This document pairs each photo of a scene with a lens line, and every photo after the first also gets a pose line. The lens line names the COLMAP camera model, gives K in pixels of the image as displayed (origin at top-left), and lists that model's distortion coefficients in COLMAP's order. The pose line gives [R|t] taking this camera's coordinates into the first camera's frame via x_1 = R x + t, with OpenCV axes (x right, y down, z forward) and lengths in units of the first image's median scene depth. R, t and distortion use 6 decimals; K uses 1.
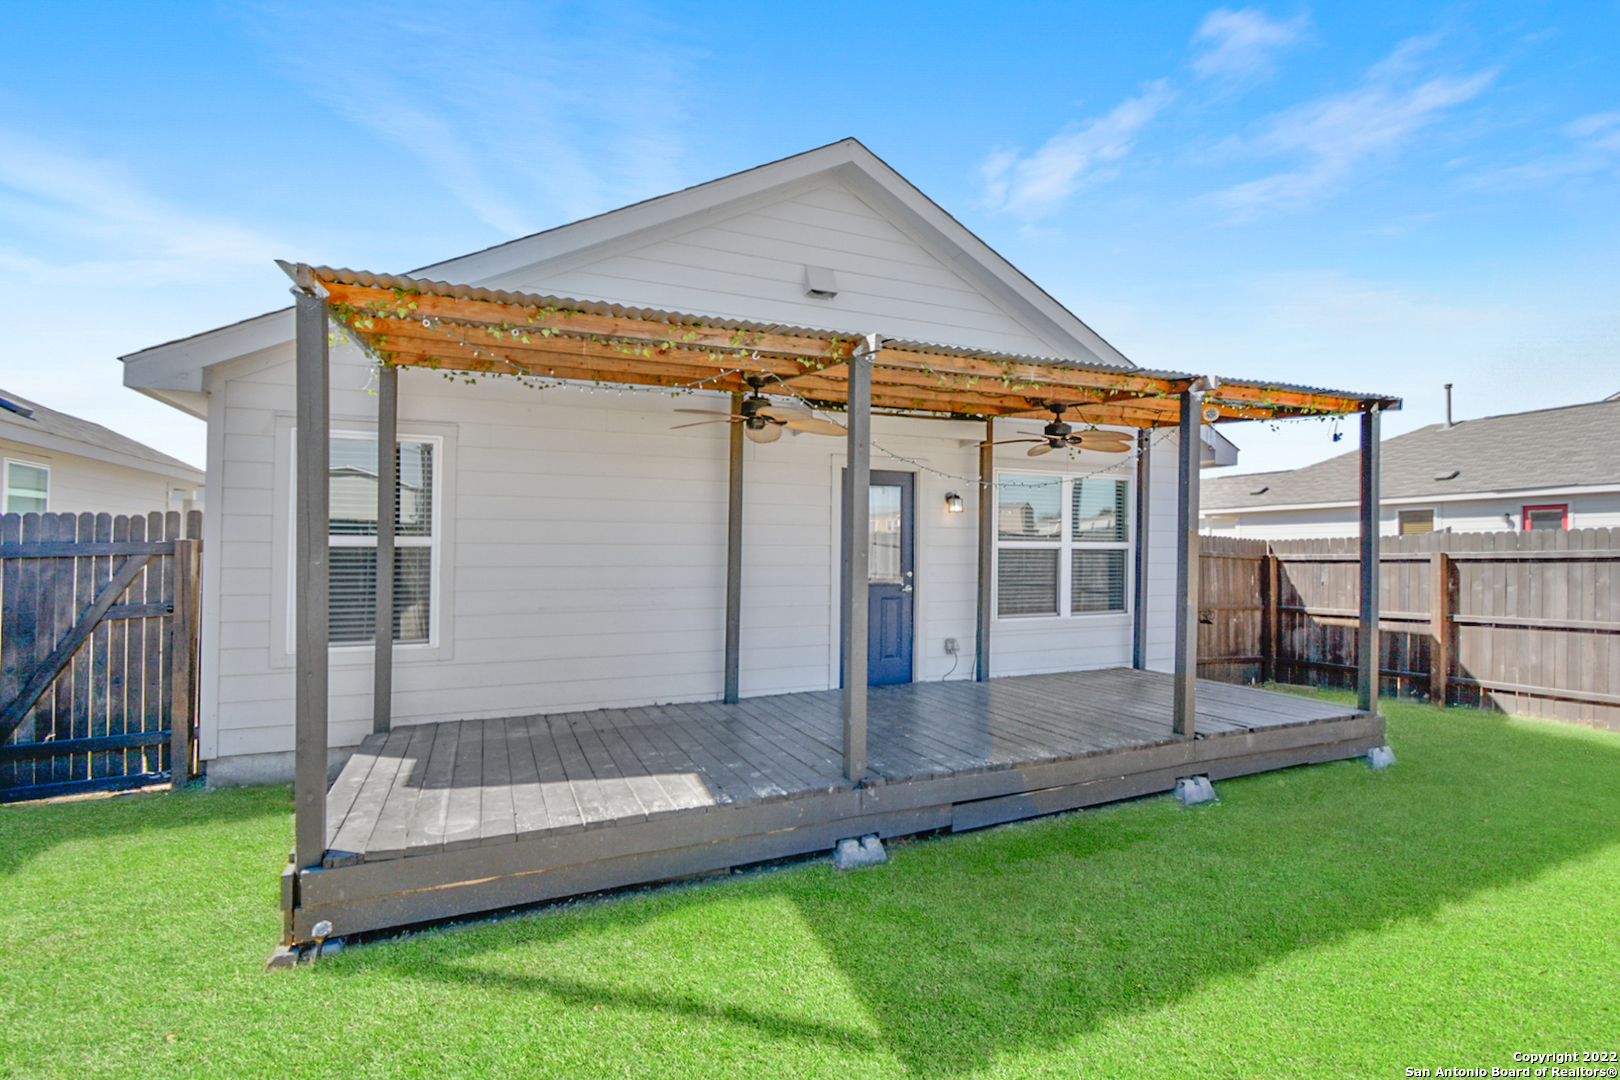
lens RADIAL K [[735.9, 0, 808.8], [0, 735.9, 546.1], [0, 0, 1]] dist [0.006936, -0.002503]
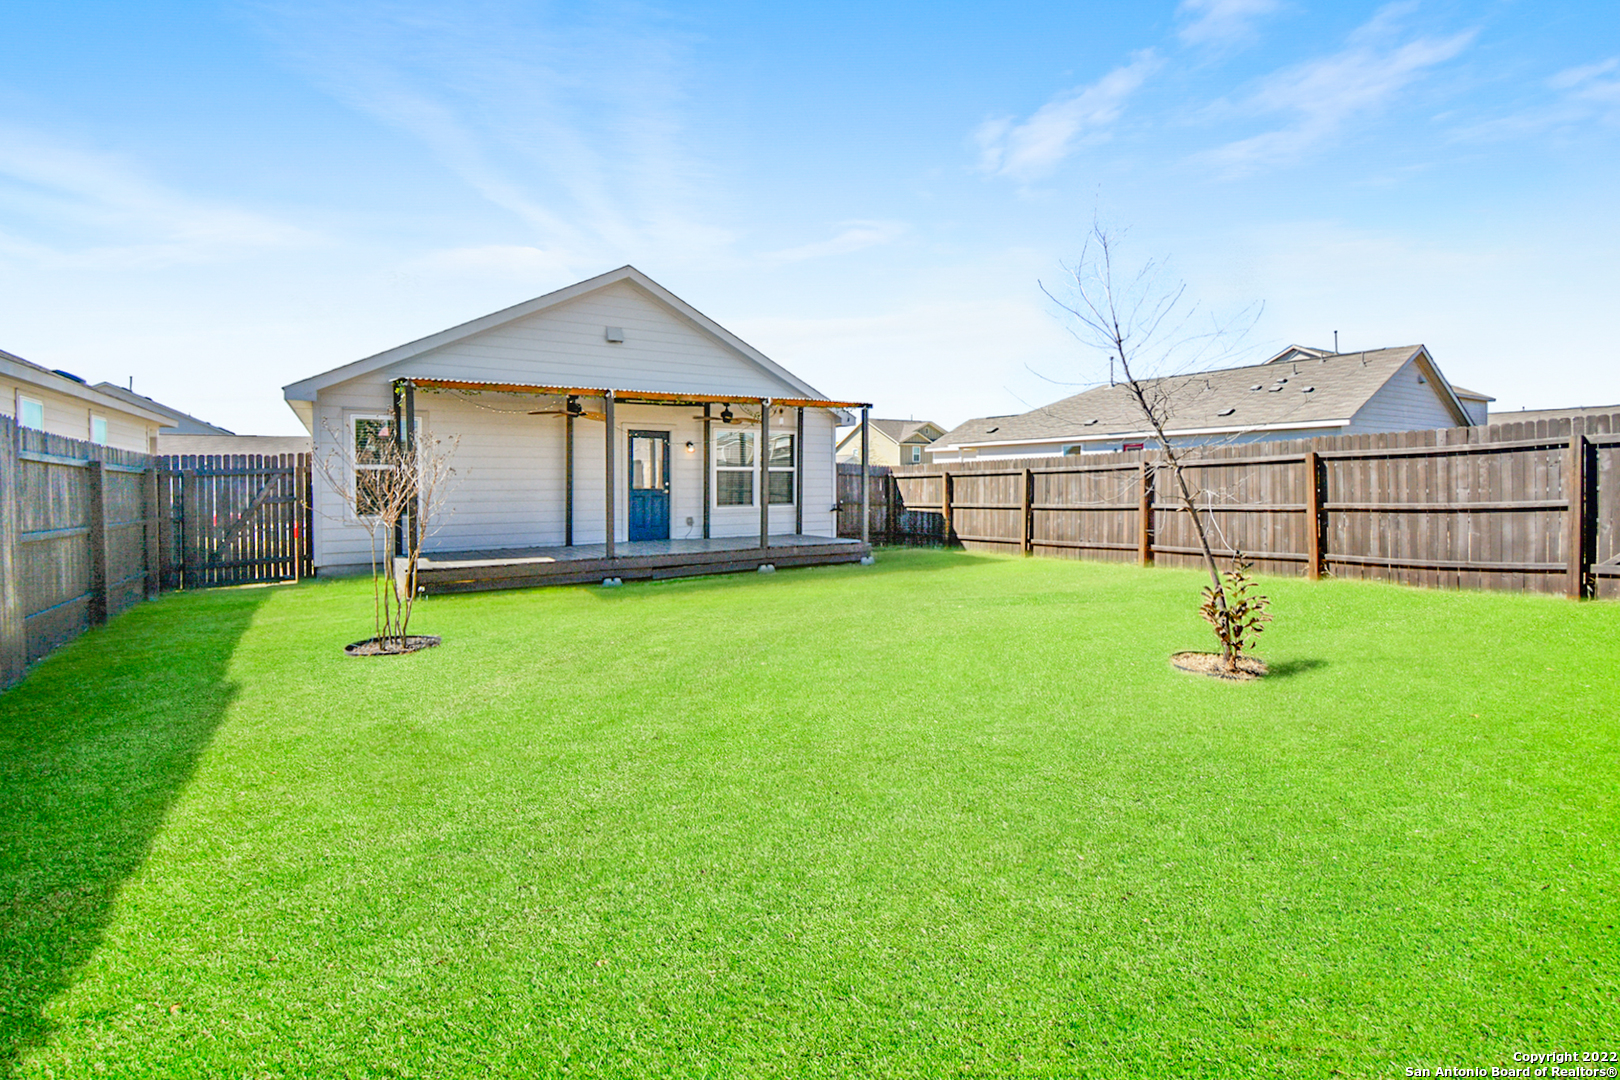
lens RADIAL K [[735.9, 0, 809.0], [0, 735.9, 498.9], [0, 0, 1]] dist [0.006936, -0.002503]
pose [[0.986359, -0.009703, 0.164320, 0.184688], [0.004119, 0.999404, 0.034288, 0.012394], [-0.164555, -0.033143, 0.985811, -0.962409]]
